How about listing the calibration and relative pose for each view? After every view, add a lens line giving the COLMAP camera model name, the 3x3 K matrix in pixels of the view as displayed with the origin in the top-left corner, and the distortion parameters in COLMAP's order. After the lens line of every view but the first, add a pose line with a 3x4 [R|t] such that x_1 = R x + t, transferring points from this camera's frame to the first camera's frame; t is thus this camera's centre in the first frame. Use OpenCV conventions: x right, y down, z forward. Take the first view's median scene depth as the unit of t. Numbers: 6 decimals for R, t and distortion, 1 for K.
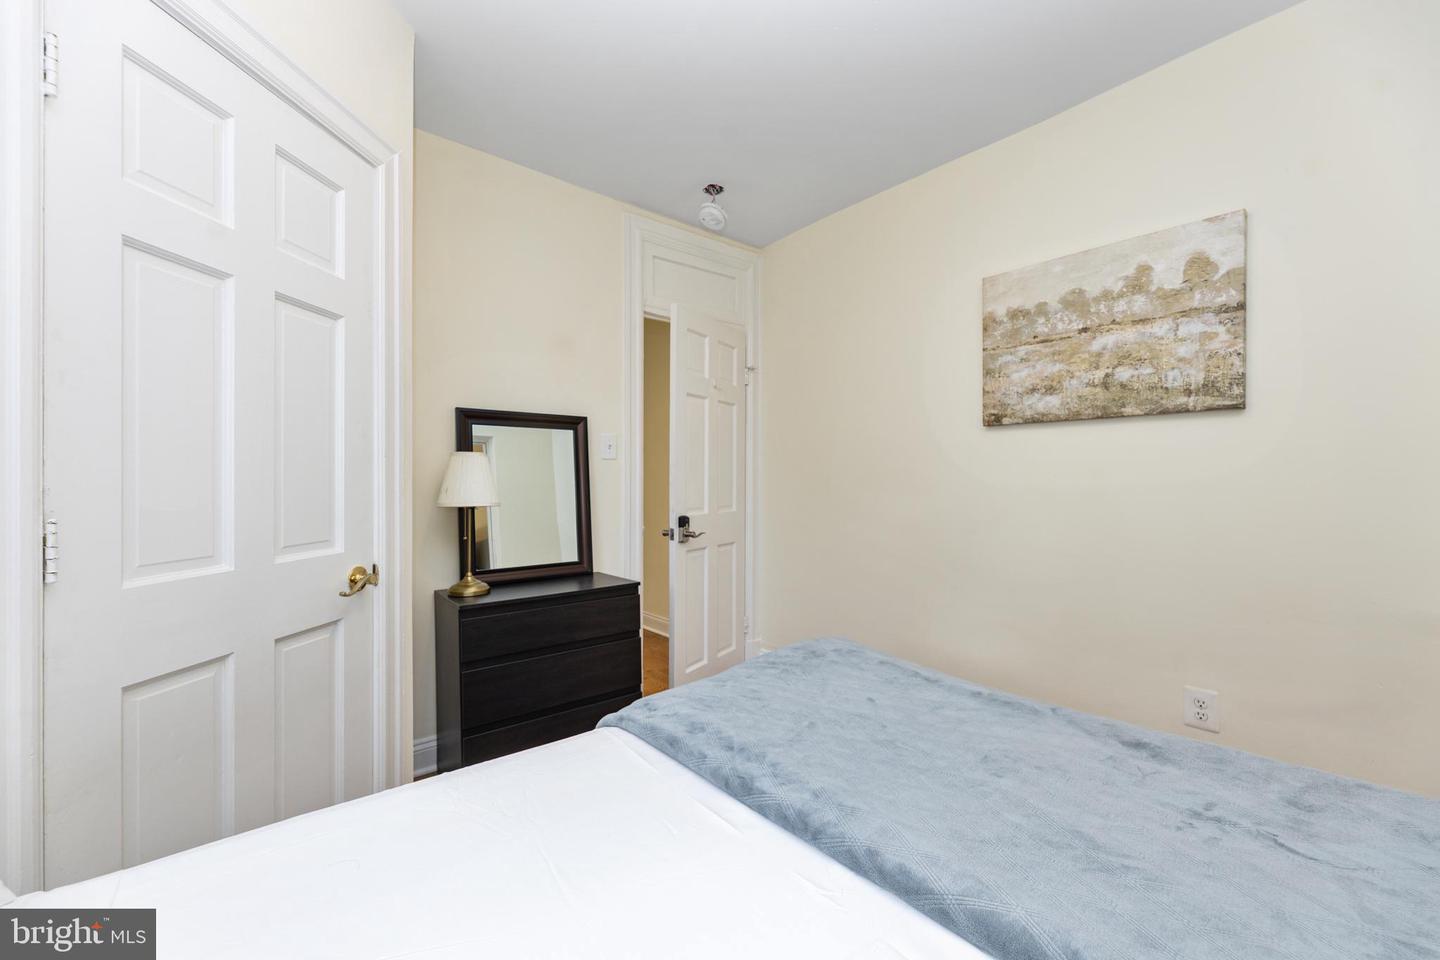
lens RADIAL K [[583.0, 0, 716.3], [0, 583.0, 489.0], [0, 0, 1]] dist [-0.003602, -0.000918]
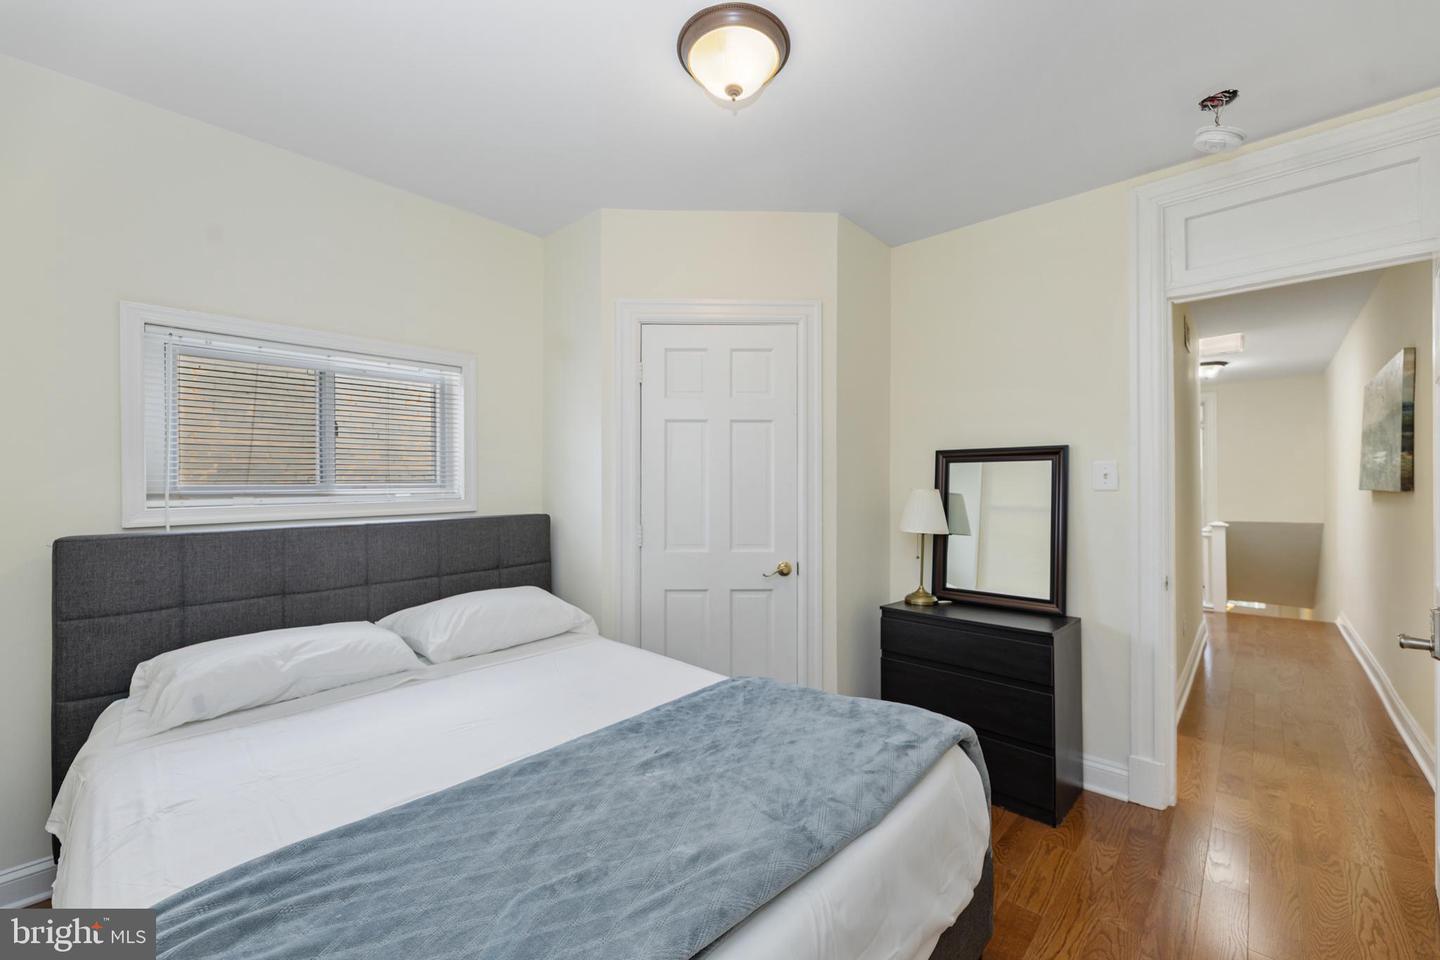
lens RADIAL K [[583.0, 0, 711.3], [0, 583.0, 474.7], [0, 0, 1]] dist [-0.003602, -0.000918]
pose [[0.108986, -0.017406, -0.993891, 0.704334], [-0.014543, 0.999712, -0.019103, -0.057439], [0.993937, 0.016536, 0.108701, 0.389242]]
